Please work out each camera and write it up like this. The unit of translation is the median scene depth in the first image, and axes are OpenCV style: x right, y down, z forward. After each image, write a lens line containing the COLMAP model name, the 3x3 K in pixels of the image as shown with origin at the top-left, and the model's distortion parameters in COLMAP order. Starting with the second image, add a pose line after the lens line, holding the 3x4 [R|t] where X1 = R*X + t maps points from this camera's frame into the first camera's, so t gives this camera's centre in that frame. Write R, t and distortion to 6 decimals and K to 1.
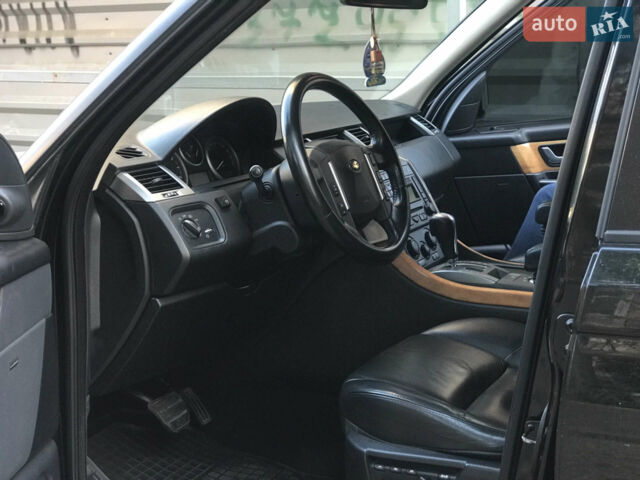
lens RADIAL K [[1043.8, 0, 320.0], [0, 1043.8, 240.0], [0, 0, 1]] dist [0.064995, 0.020767]
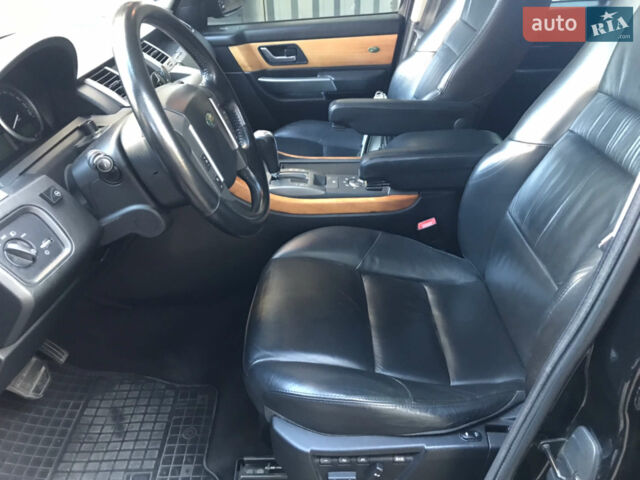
lens RADIAL K [[507.8, 0, 319.7], [0, 507.8, 252.3], [0, 0, 1]] dist [0.003820, 0.002561]
pose [[0.881203, -0.234090, 0.410710, -0.069503], [0.086110, 0.933739, 0.347443, -0.090310], [-0.464829, -0.270802, 0.842971, 0.497601]]
